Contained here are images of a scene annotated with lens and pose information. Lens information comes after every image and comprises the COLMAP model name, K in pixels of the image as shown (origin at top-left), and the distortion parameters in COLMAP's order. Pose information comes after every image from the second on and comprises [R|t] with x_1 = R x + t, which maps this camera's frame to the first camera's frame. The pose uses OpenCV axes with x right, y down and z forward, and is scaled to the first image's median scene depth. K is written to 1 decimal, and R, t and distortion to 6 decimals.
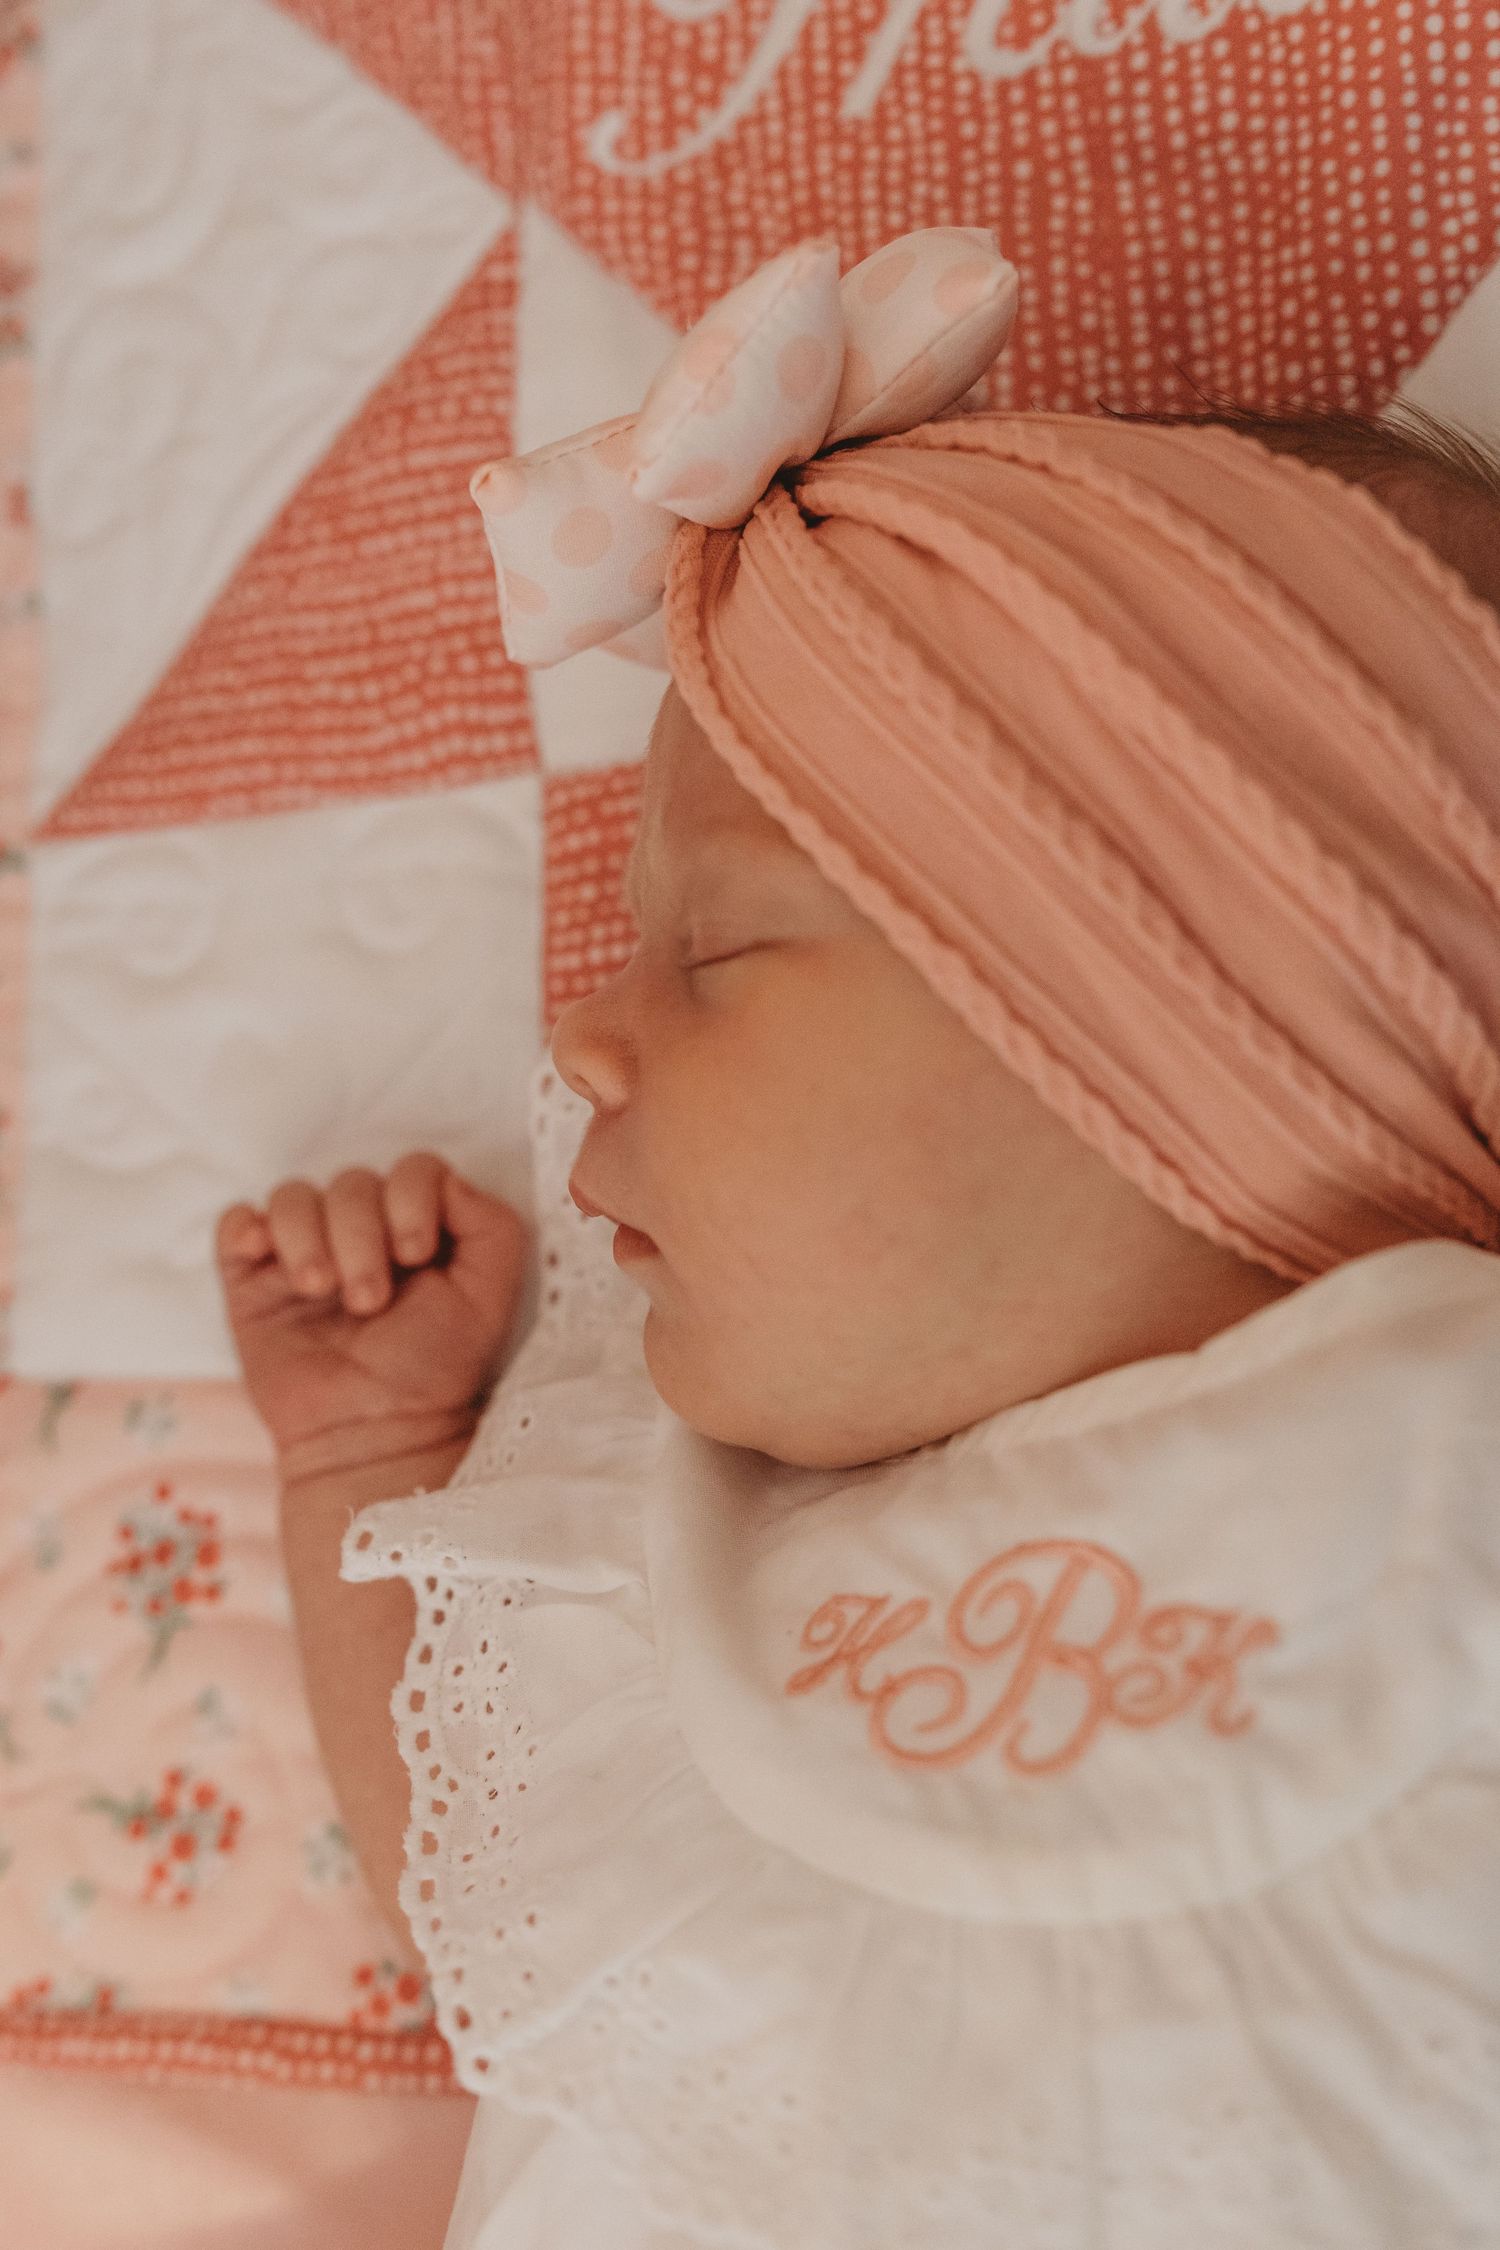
lens RADIAL K [[2366.1, 0, 724.1], [0, 2366.1, 1130.2], [0, 0, 1]] dist [0.013884, -0.026445]
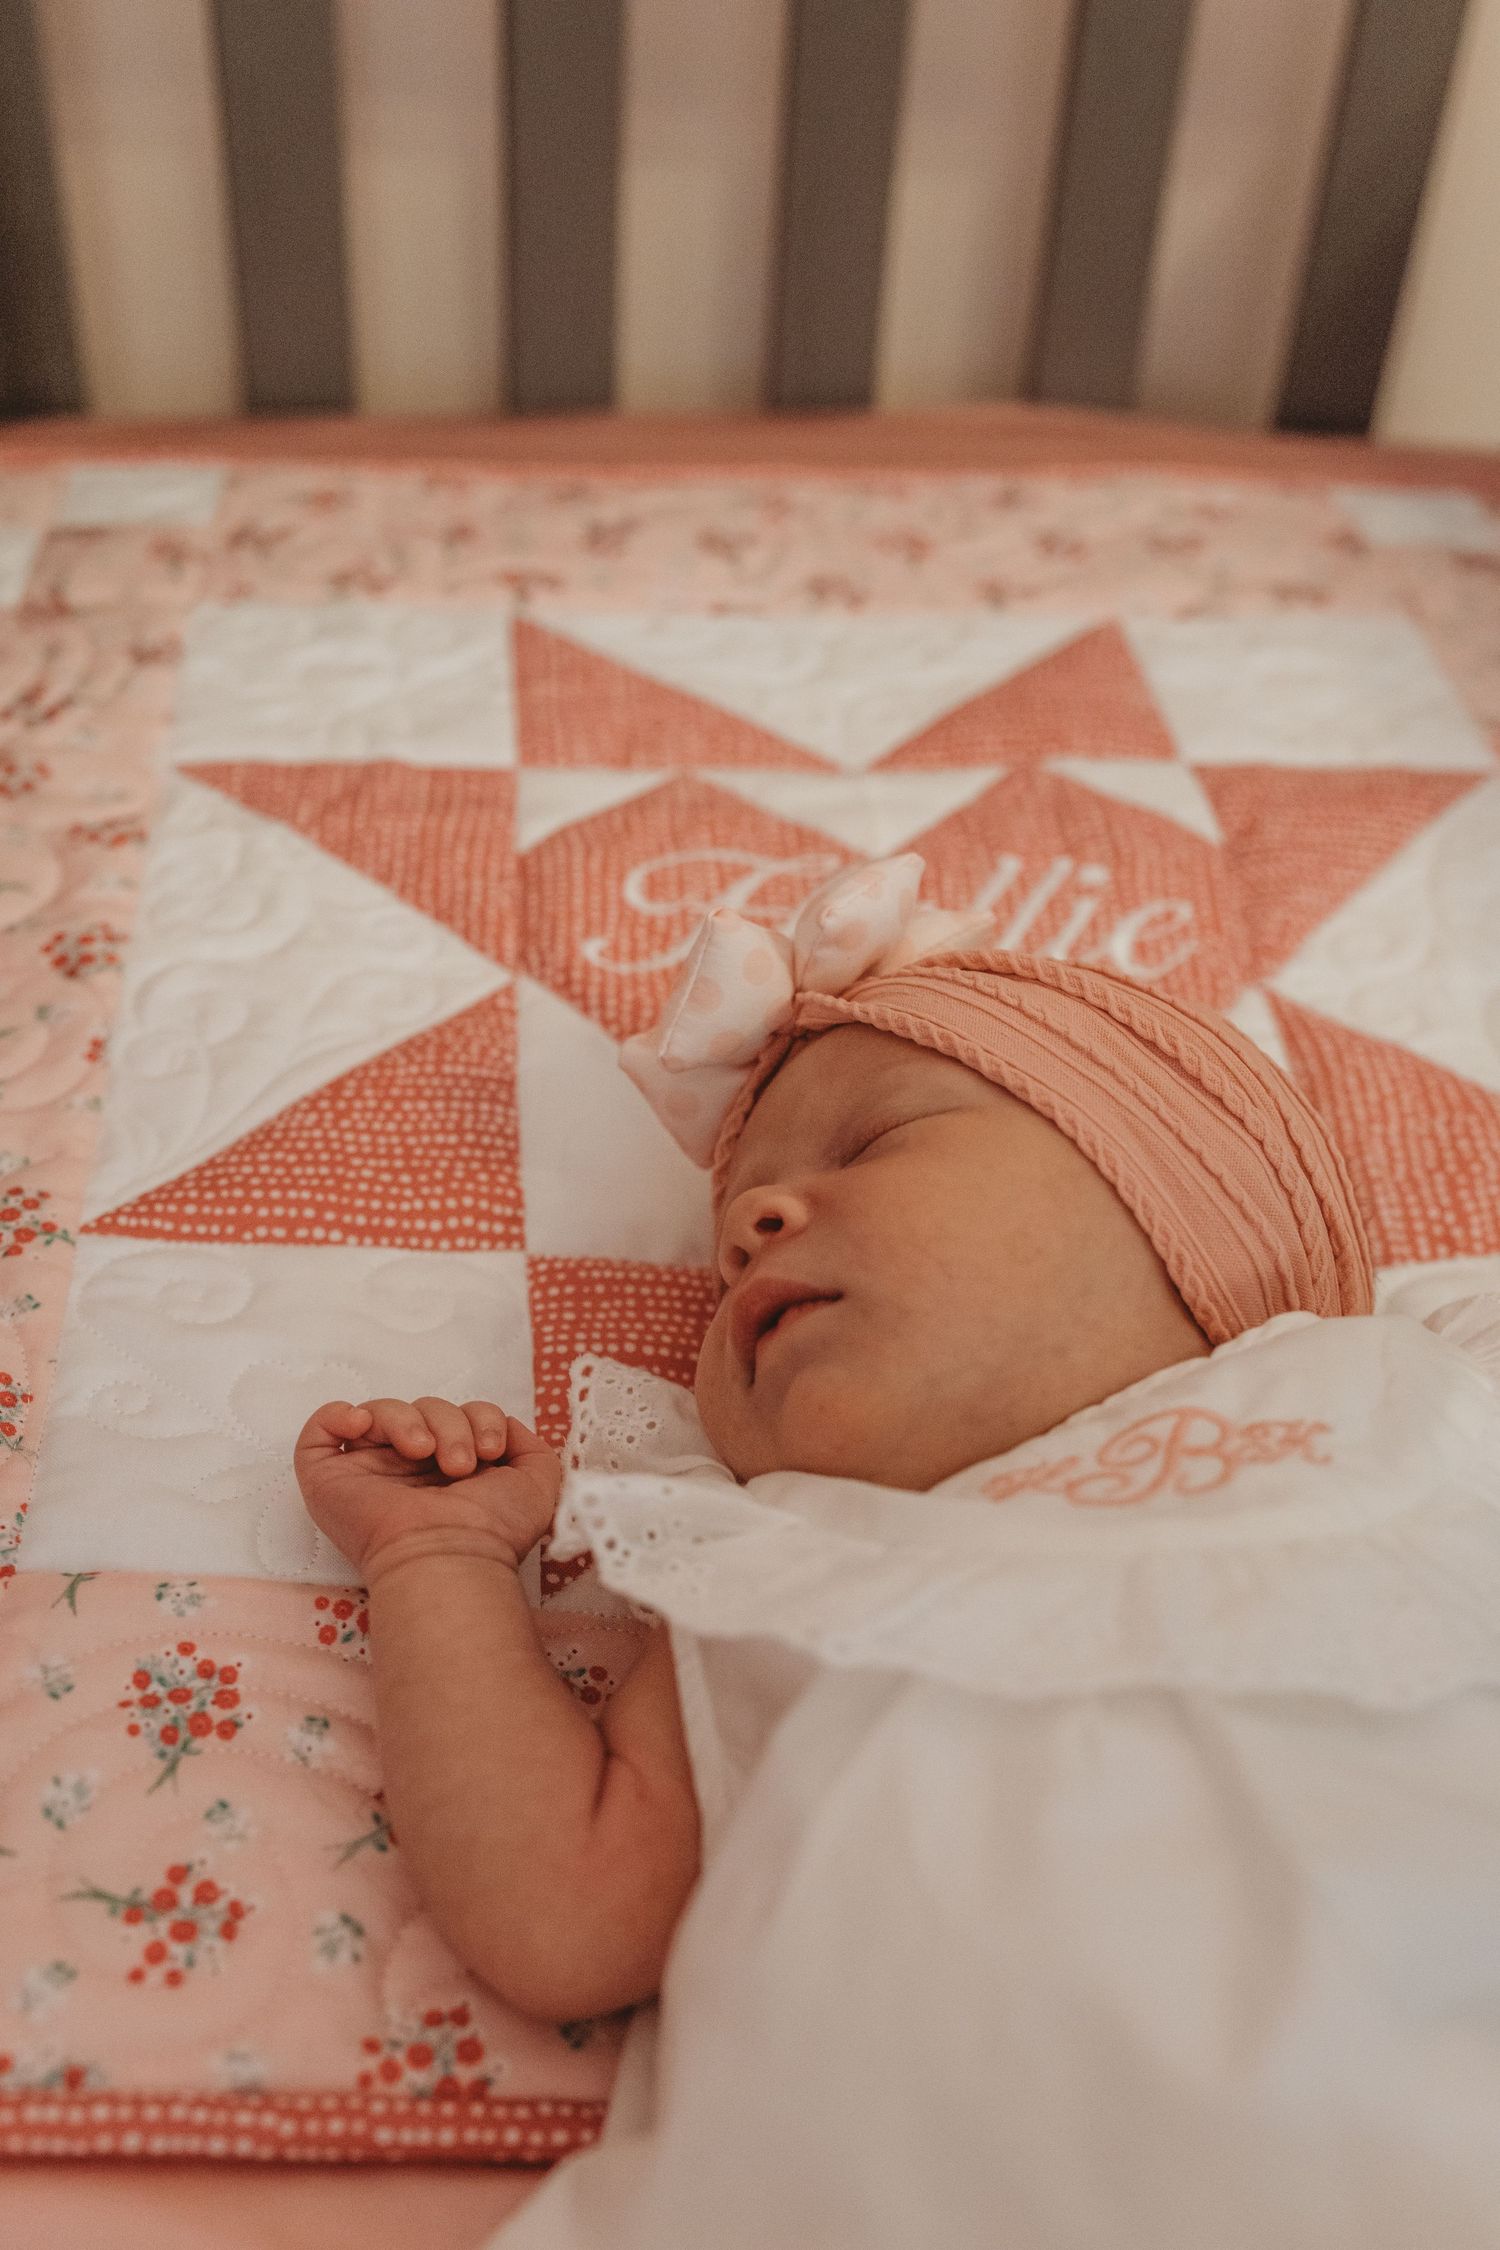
lens RADIAL K [[2293.4, 0, 749.8], [0, 2293.4, 1131.8], [0, 0, 1]] dist [-0.009520, 0.012943]
pose [[0.879217, 0.313473, 0.358763, -0.474874], [0.017957, 0.730700, -0.682463, 0.726796], [-0.476082, 0.606476, 0.636815, 0.050208]]
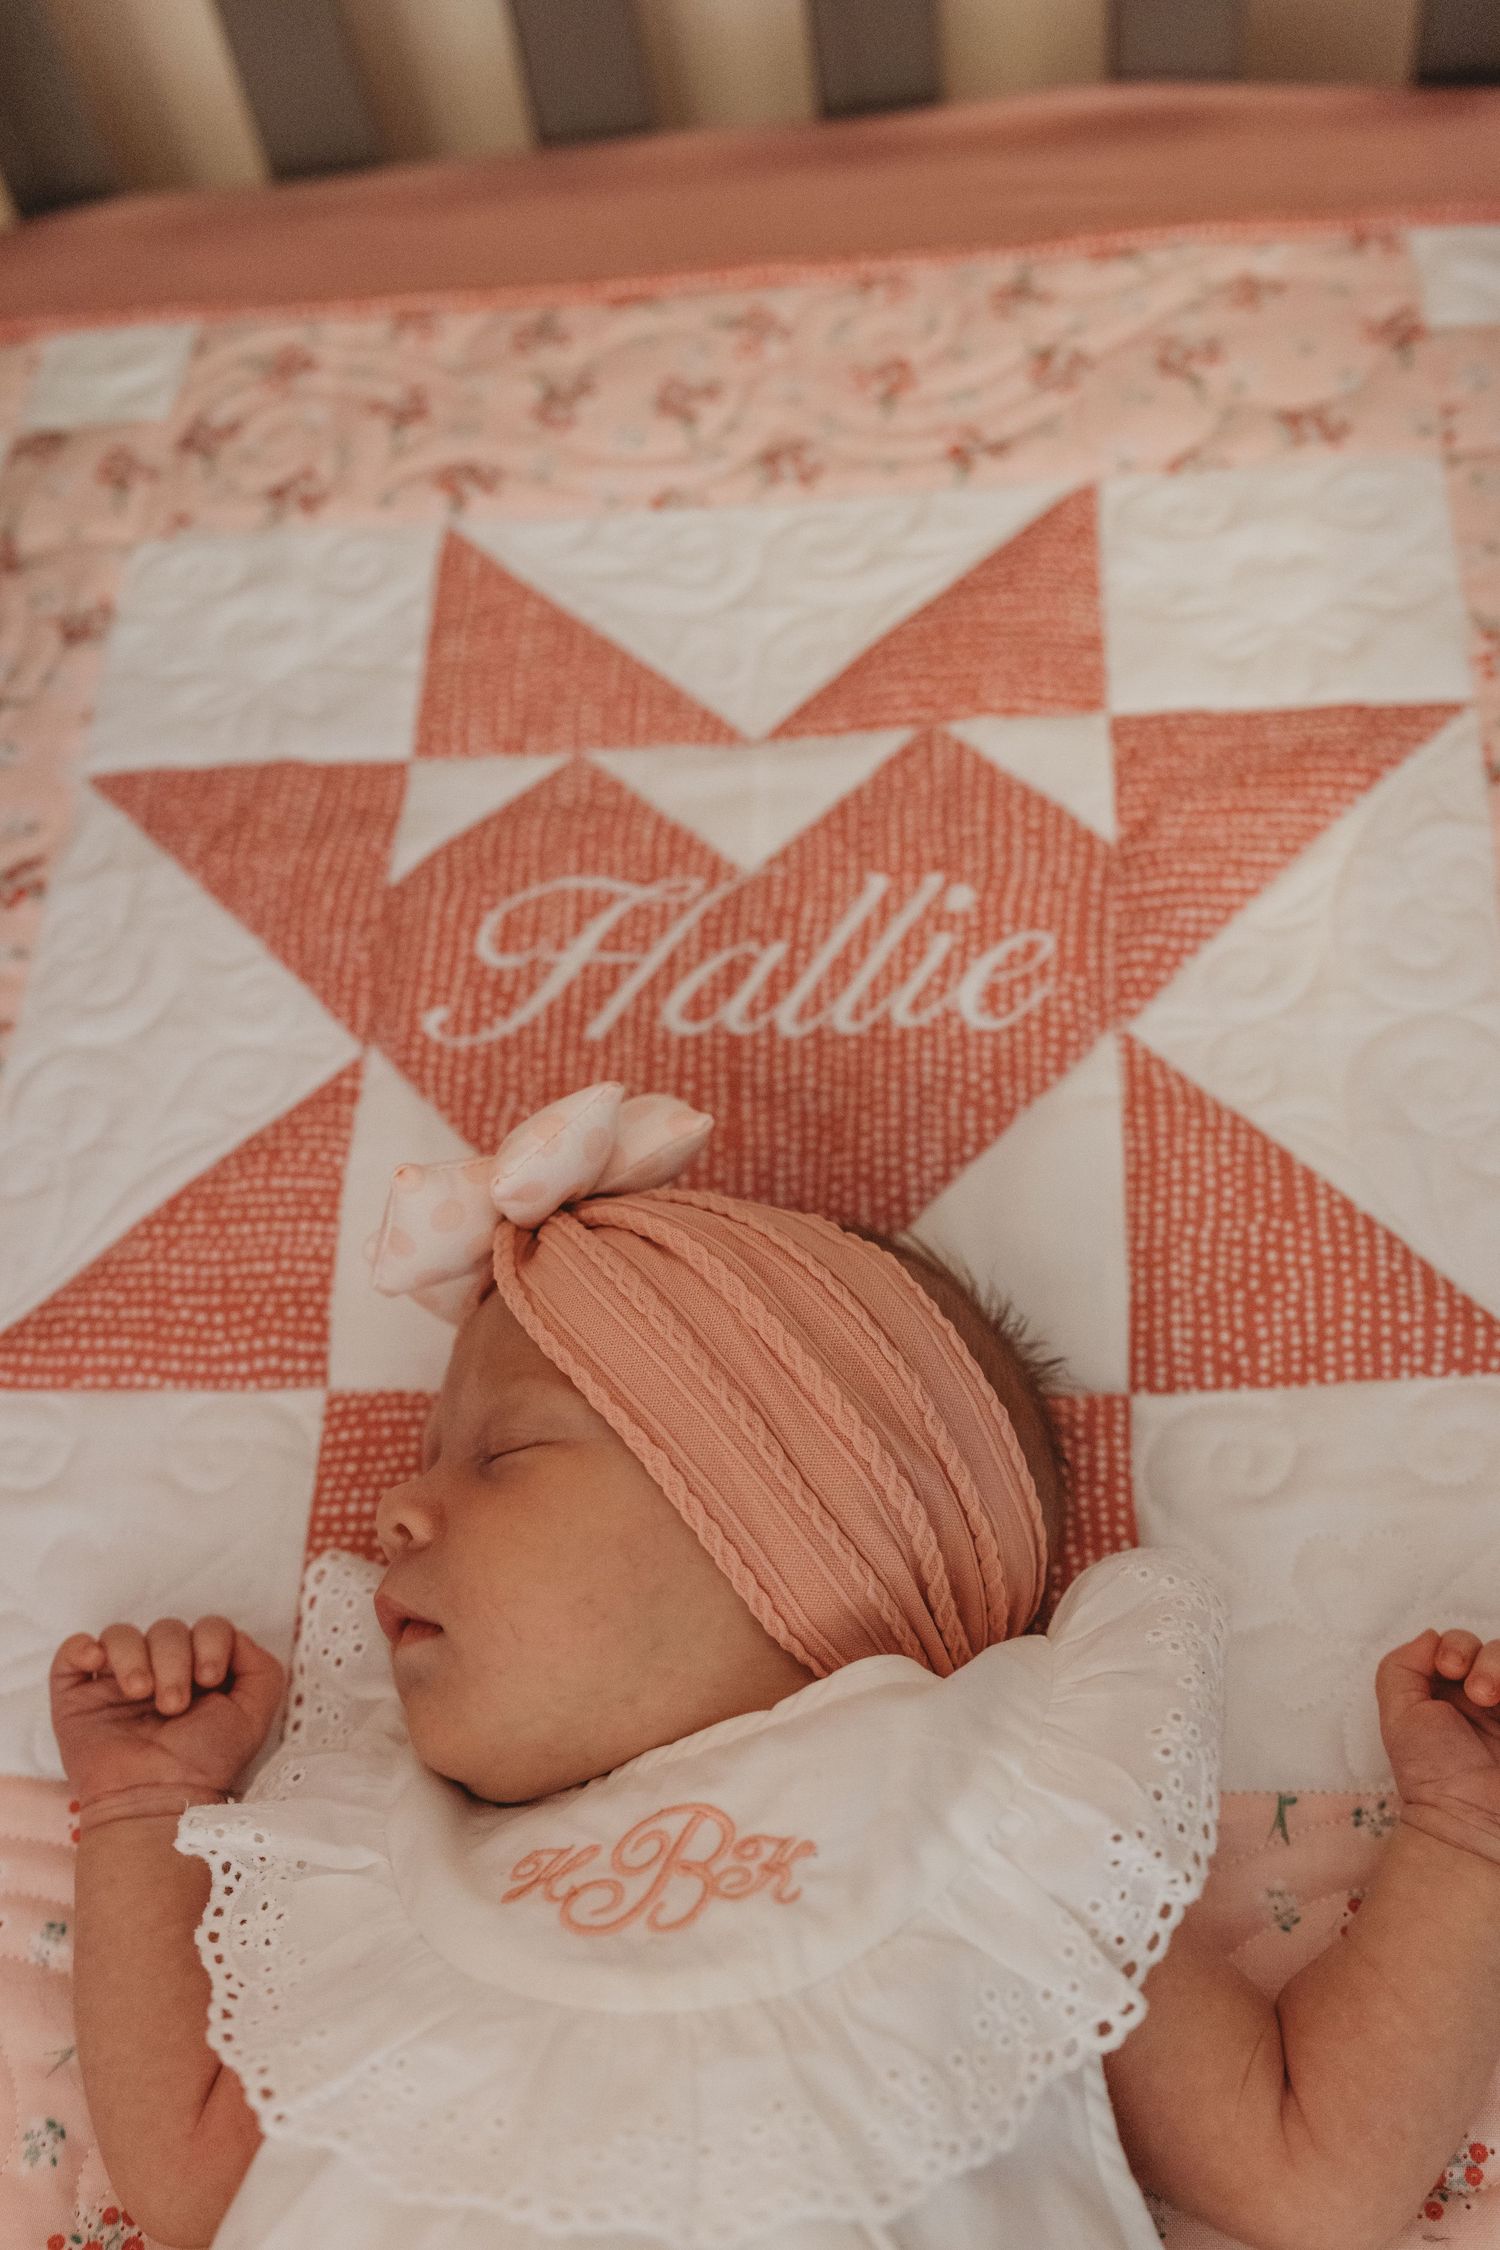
lens RADIAL K [[2293.4, 0, 749.8], [0, 2293.4, 1131.8], [0, 0, 1]] dist [-0.009520, 0.012943]
pose [[0.951802, 0.198574, 0.233757, -0.198803], [-0.088491, 0.907510, -0.410604, 0.278418], [-0.293672, 0.370128, 0.881341, -0.421691]]
